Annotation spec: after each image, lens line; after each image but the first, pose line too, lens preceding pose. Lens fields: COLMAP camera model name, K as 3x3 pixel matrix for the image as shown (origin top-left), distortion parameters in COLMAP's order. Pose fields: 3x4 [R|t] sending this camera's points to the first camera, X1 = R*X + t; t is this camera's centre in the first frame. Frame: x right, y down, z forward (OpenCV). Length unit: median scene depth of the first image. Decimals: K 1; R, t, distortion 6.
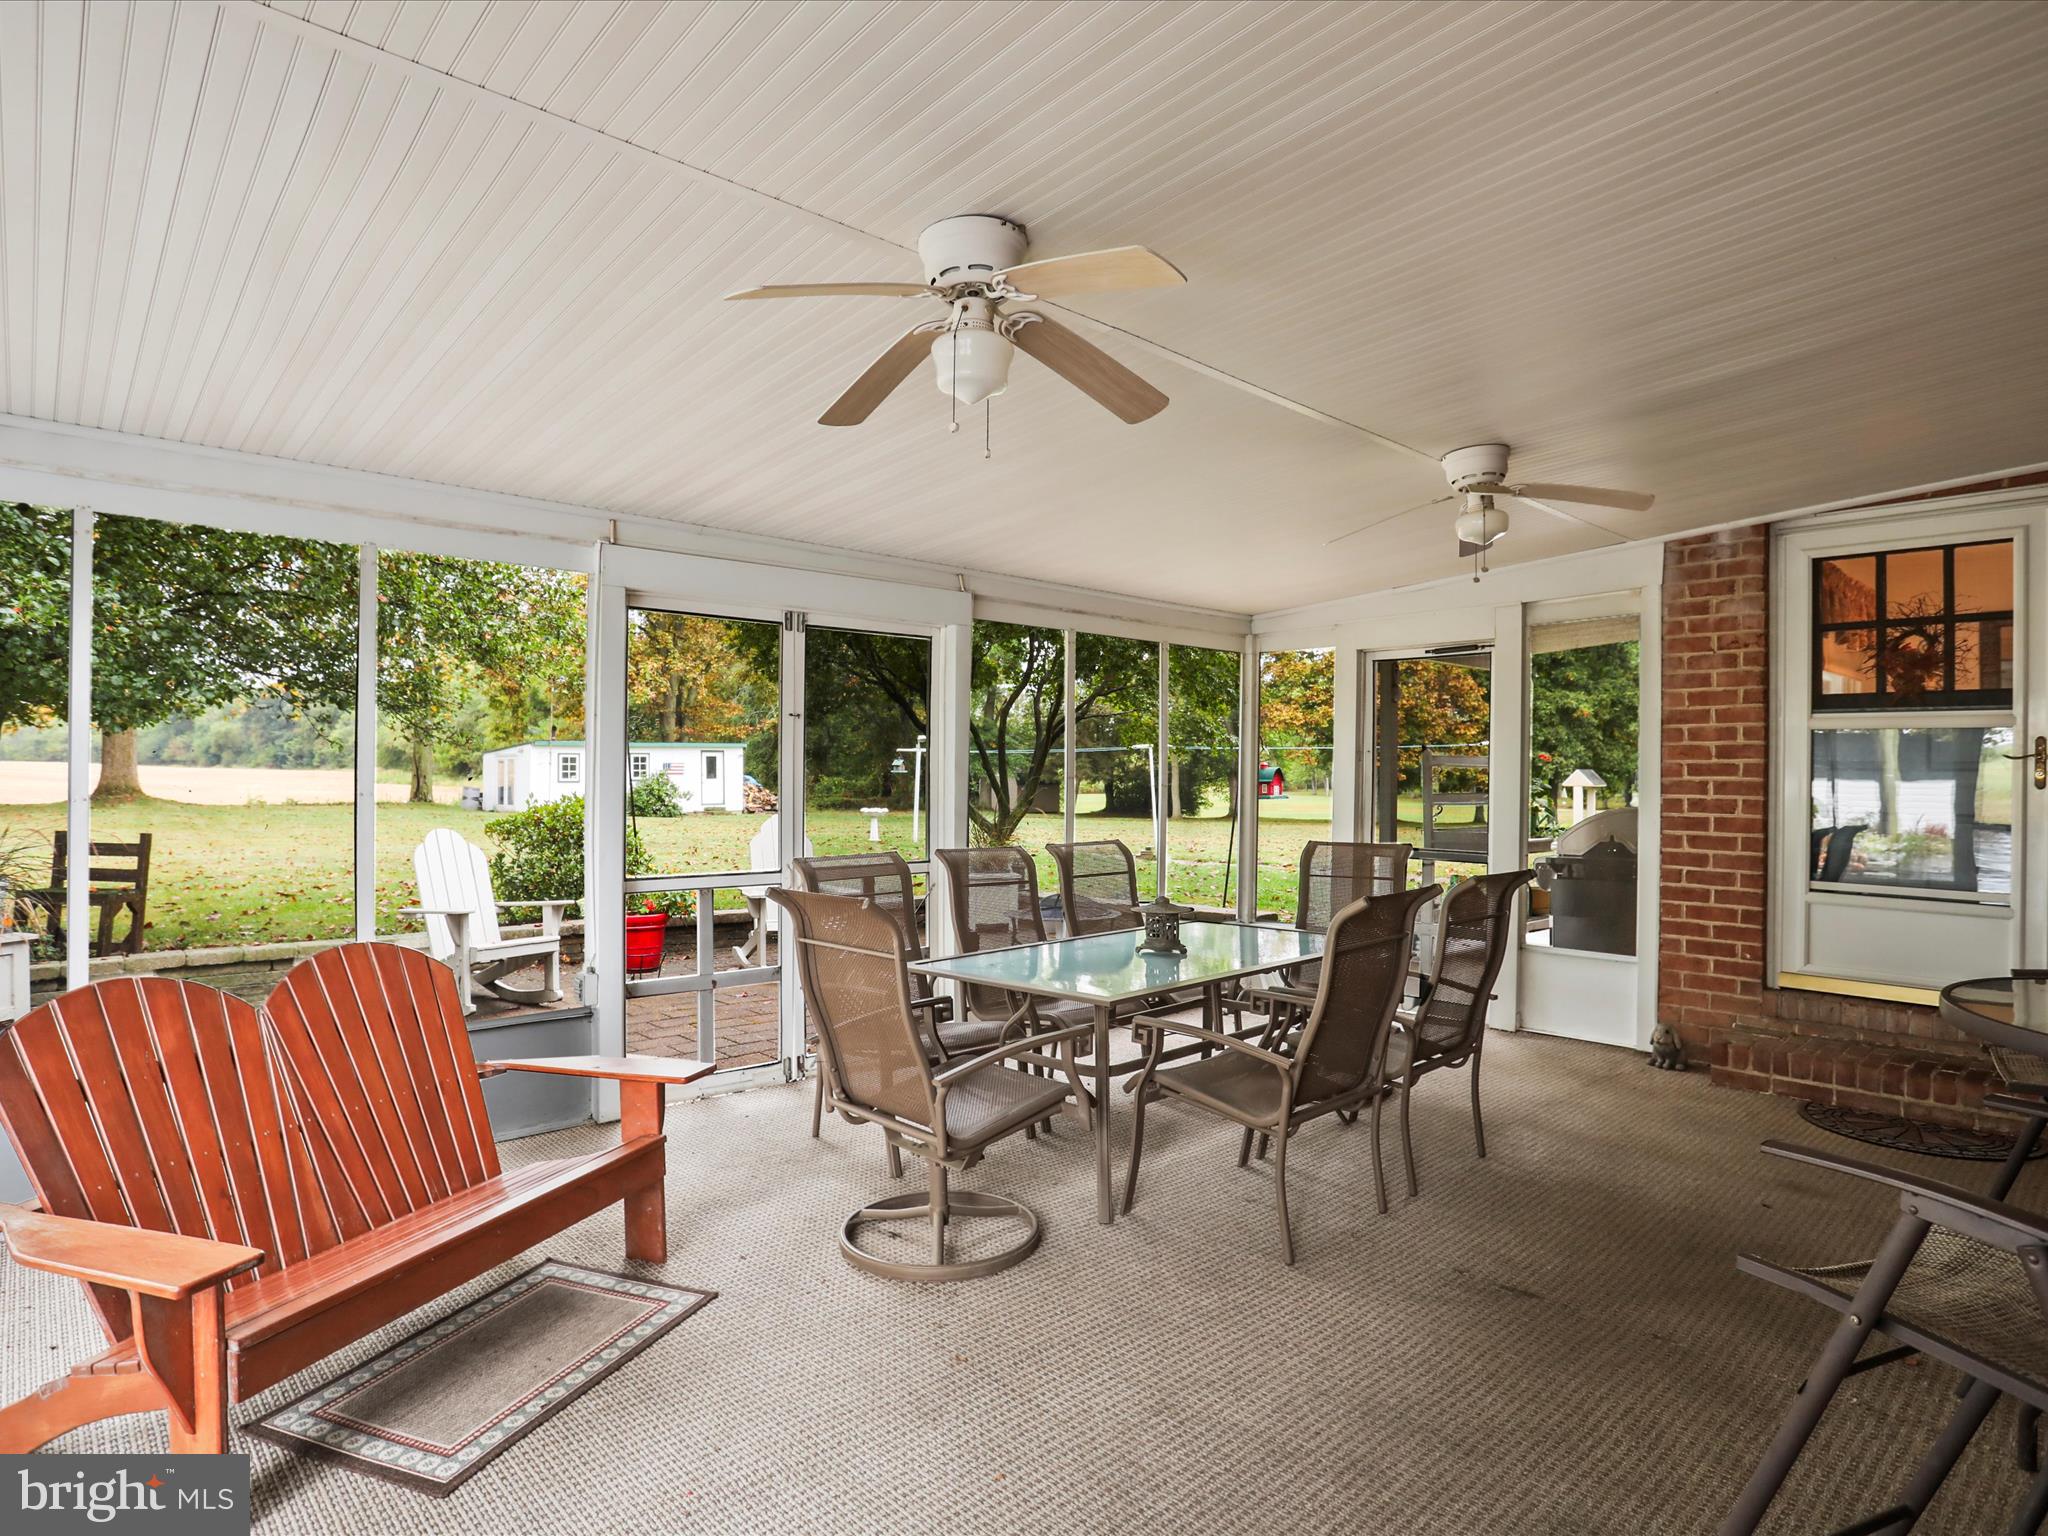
lens RADIAL K [[1136.8, 0, 1016.5], [0, 1136.8, 769.4], [0, 0, 1]] dist [-0.088825, 0.044326]
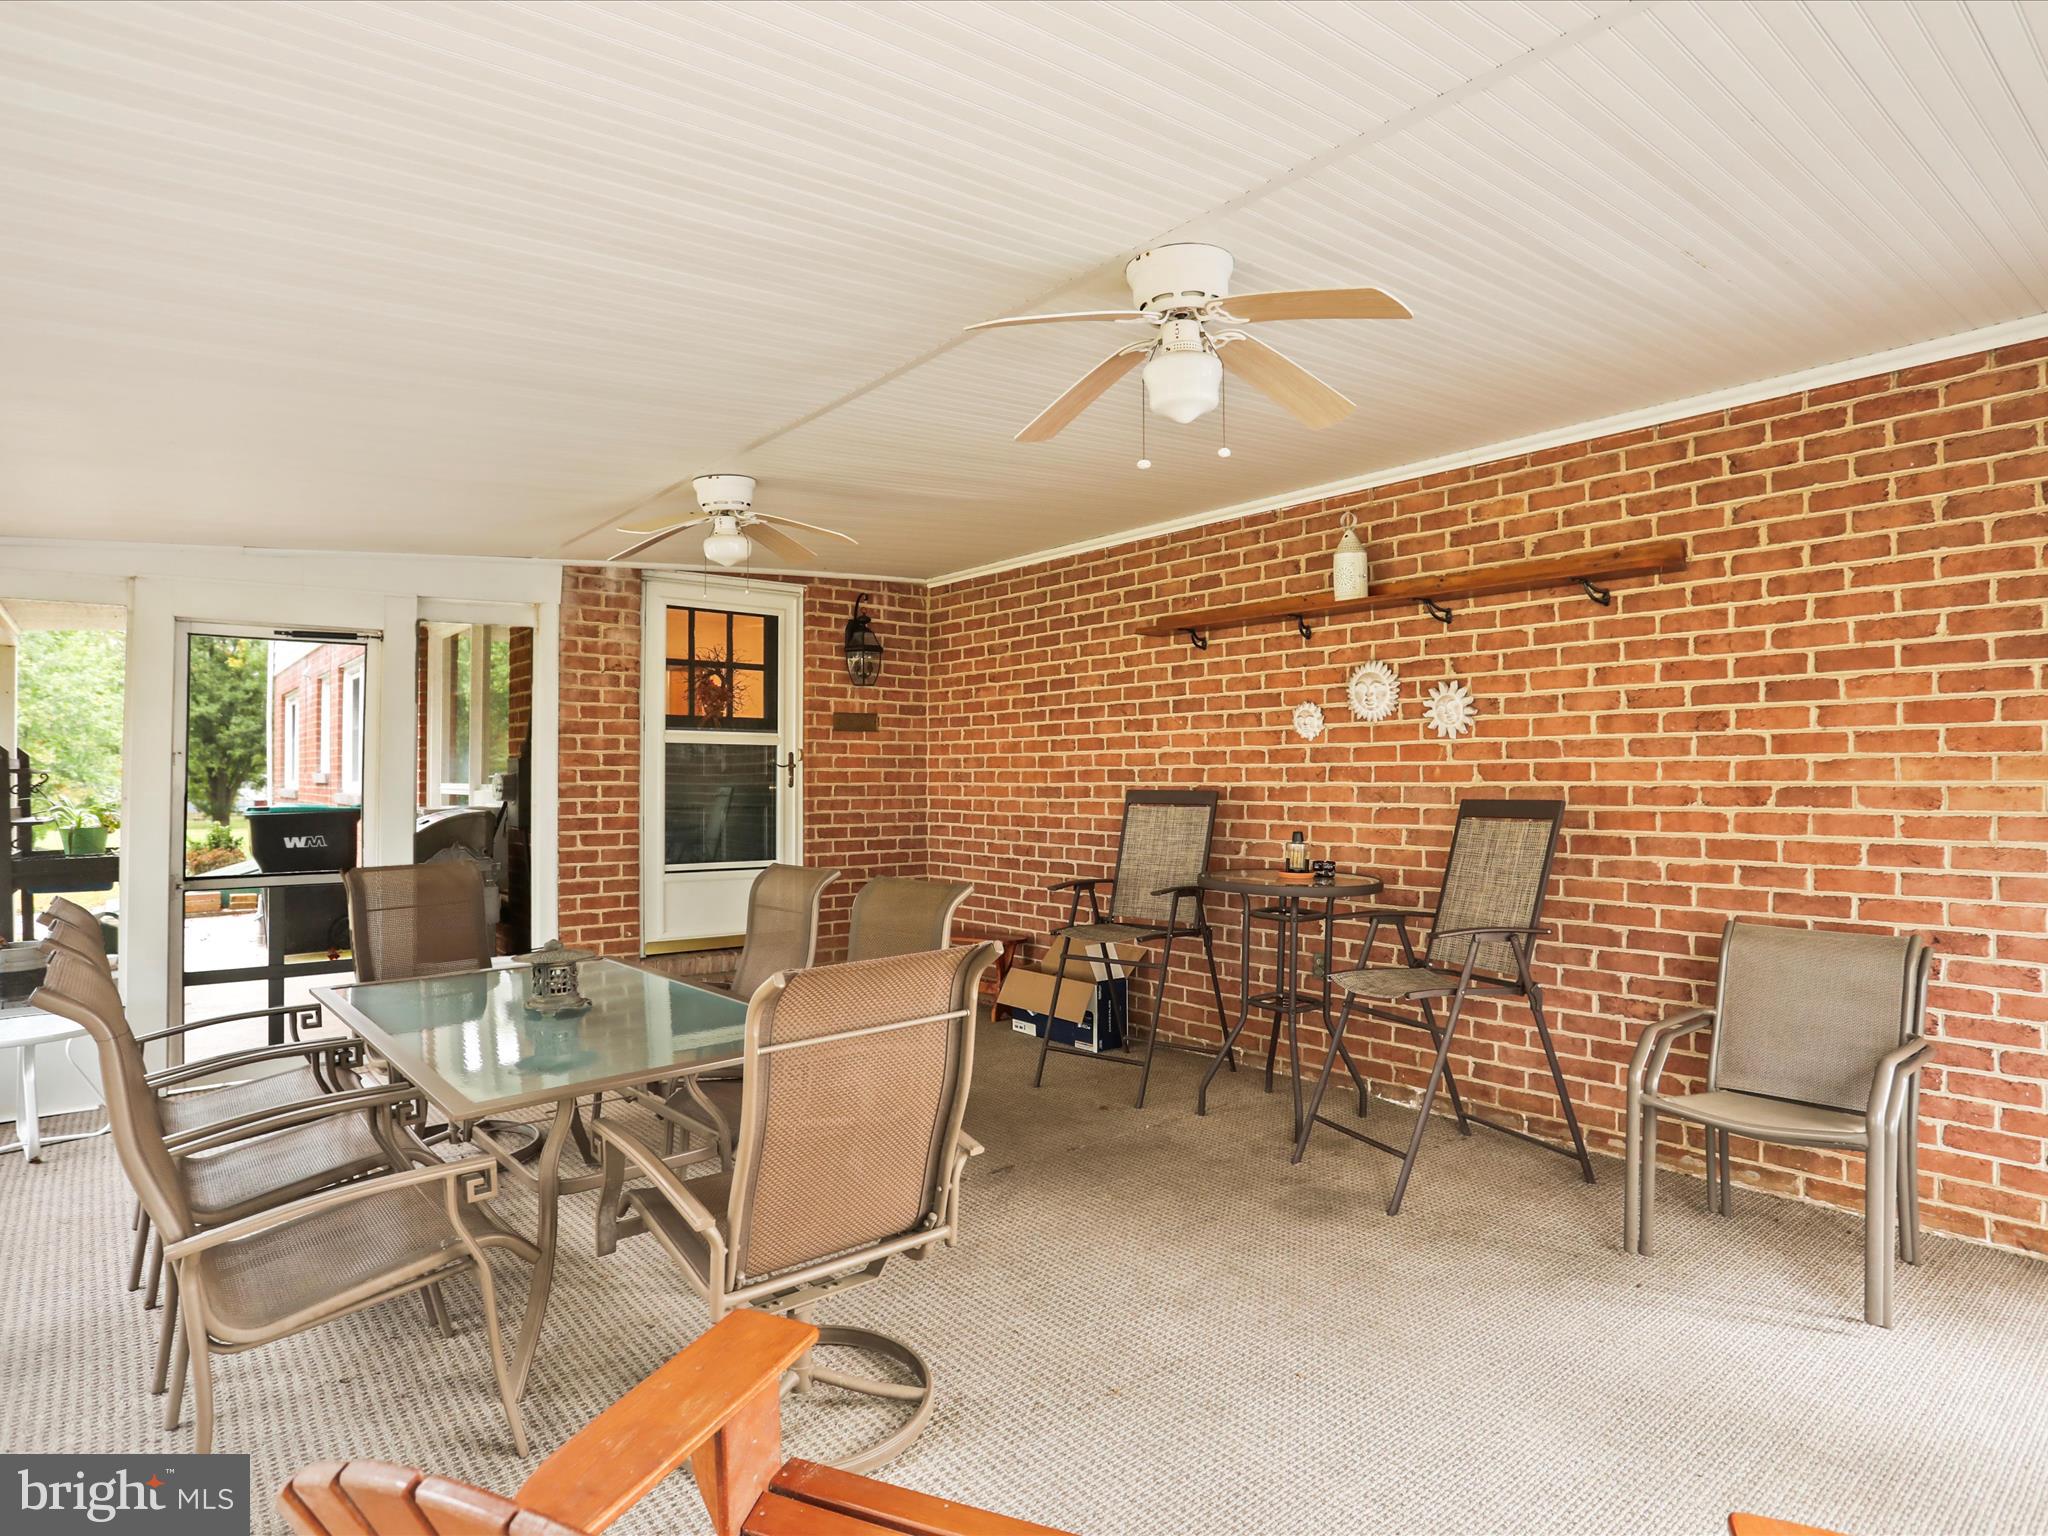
lens RADIAL K [[1136.8, 0, 1016.5], [0, 1136.8, 769.4], [0, 0, 1]] dist [-0.088825, 0.044326]
pose [[0.047560, 0.003129, 0.998863, -0.503226], [0.004535, 0.999984, -0.003349, -0.000094], [-0.998858, 0.004689, 0.047545, 0.518839]]
